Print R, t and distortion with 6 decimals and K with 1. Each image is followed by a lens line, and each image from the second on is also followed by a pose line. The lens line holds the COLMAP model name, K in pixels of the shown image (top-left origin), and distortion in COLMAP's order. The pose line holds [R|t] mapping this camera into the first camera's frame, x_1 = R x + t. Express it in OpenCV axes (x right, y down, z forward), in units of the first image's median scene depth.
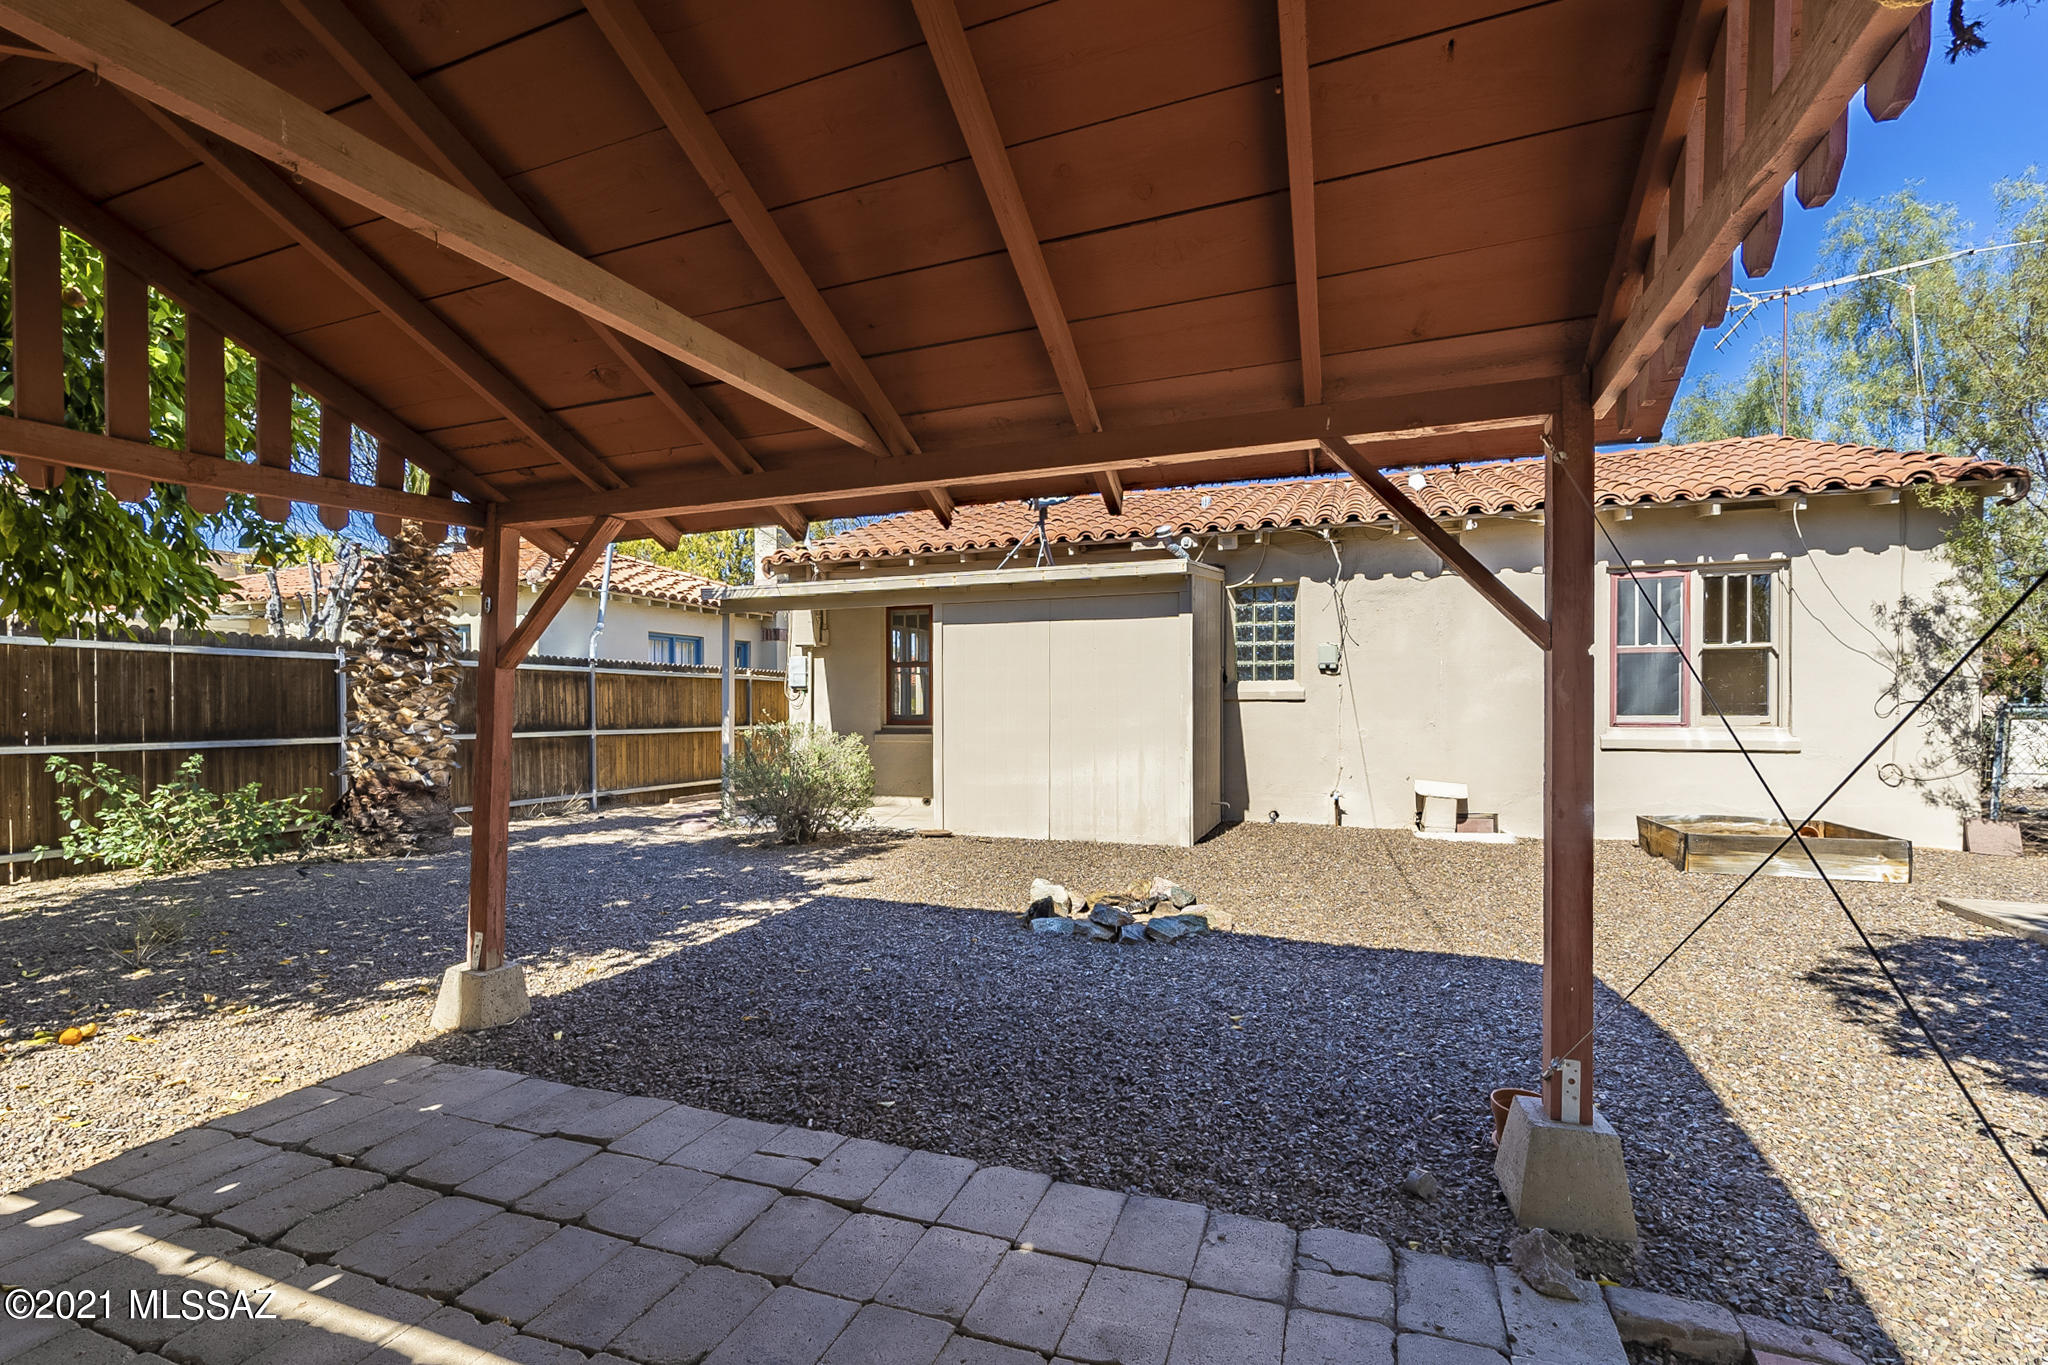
lens RADIAL K [[969.6, 0, 1024.6], [0, 969.6, 703.8], [0, 0, 1]] dist [0.017174, 0.000173]
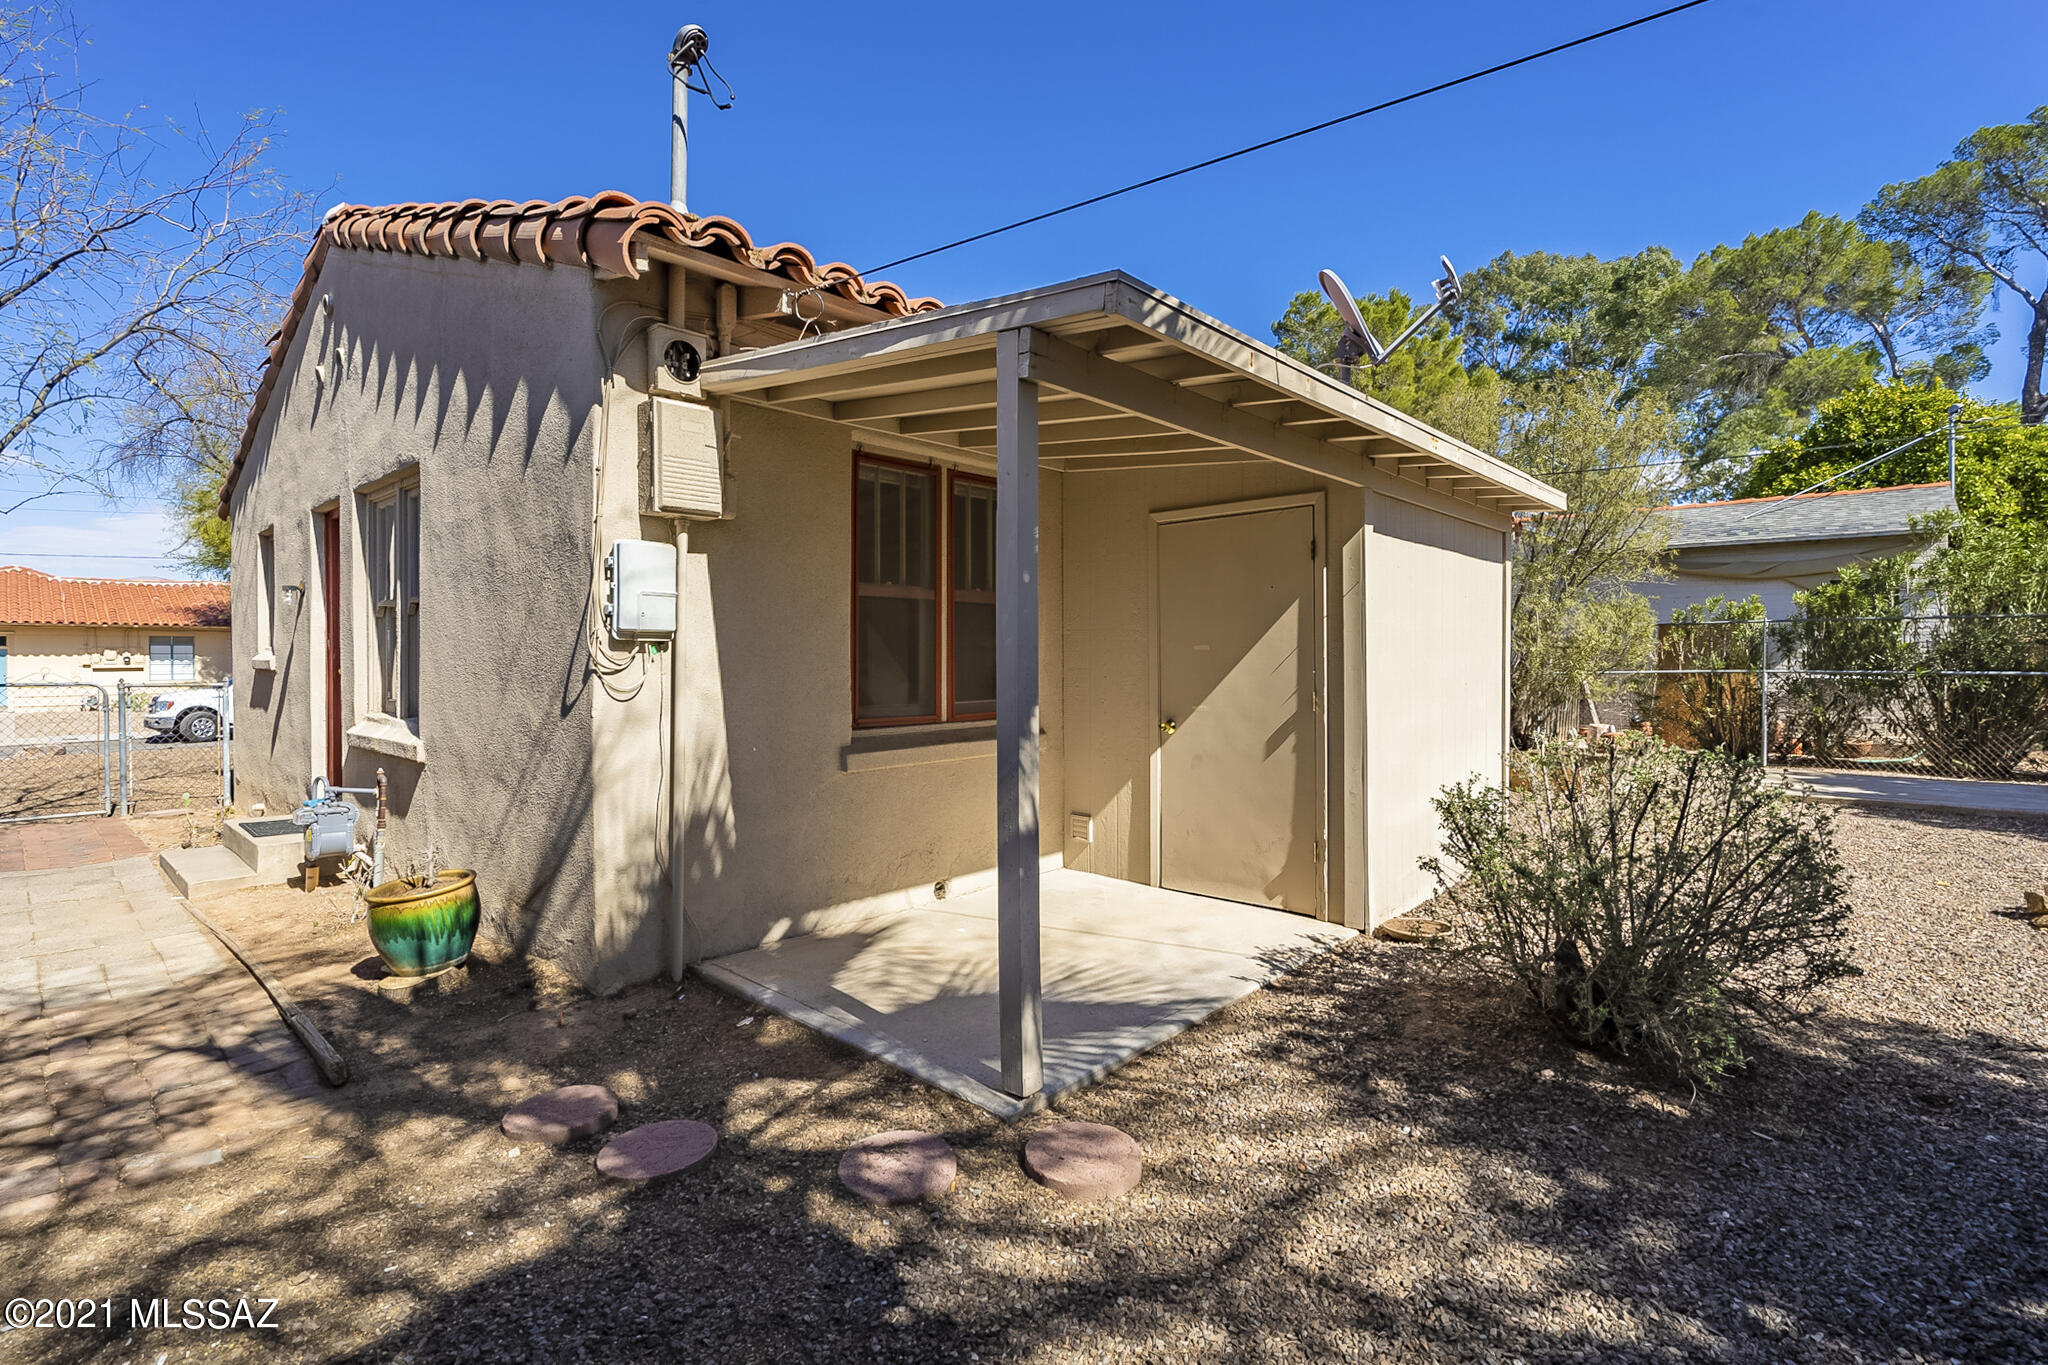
lens RADIAL K [[941.2, 0, 1011.1], [0, 941.2, 666.4], [0, 0, 1]] dist [-0.003696, -0.000142]
pose [[0.377214, -0.006960, 0.926100, -0.681554], [0.000470, 0.999973, 0.007324, -0.012358], [-0.926126, -0.002328, 0.377207, 1.083927]]
